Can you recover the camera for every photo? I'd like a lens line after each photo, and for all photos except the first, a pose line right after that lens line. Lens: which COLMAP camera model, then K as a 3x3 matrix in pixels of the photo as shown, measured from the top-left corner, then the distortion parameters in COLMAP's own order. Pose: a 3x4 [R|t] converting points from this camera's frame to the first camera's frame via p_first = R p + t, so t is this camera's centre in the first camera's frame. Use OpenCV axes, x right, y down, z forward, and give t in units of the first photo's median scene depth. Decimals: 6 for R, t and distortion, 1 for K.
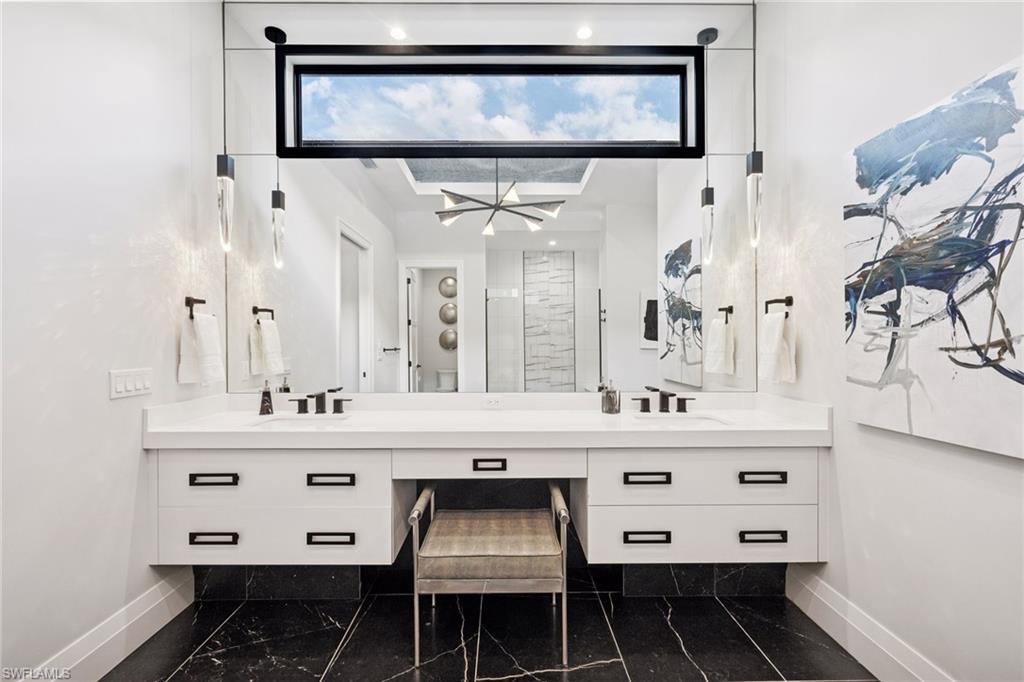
lens RADIAL K [[428.9, 0, 510.9], [0, 428.9, 343.8], [0, 0, 1]] dist [-0.003724, 0.000438]
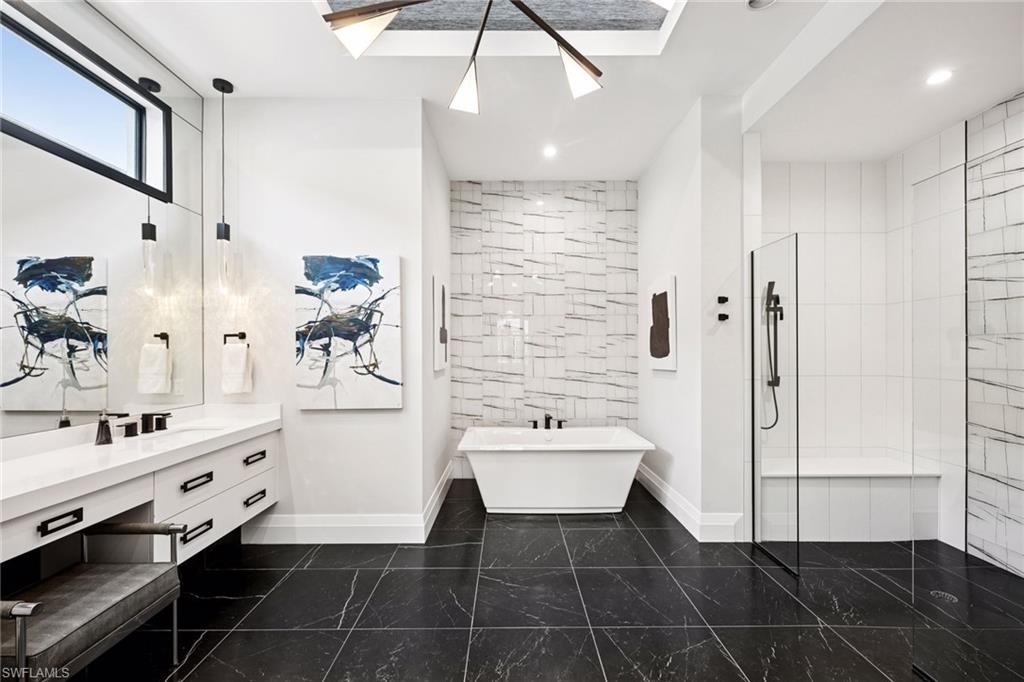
lens RADIAL K [[428.9, 0, 510.7], [0, 428.9, 348.9], [0, 0, 1]] dist [-0.003724, 0.000438]
pose [[0.010440, 0.006238, 0.999926, -1.108332], [0.008299, 0.999946, -0.006325, -0.056642], [-0.999911, 0.008364, 0.010387, 0.135047]]
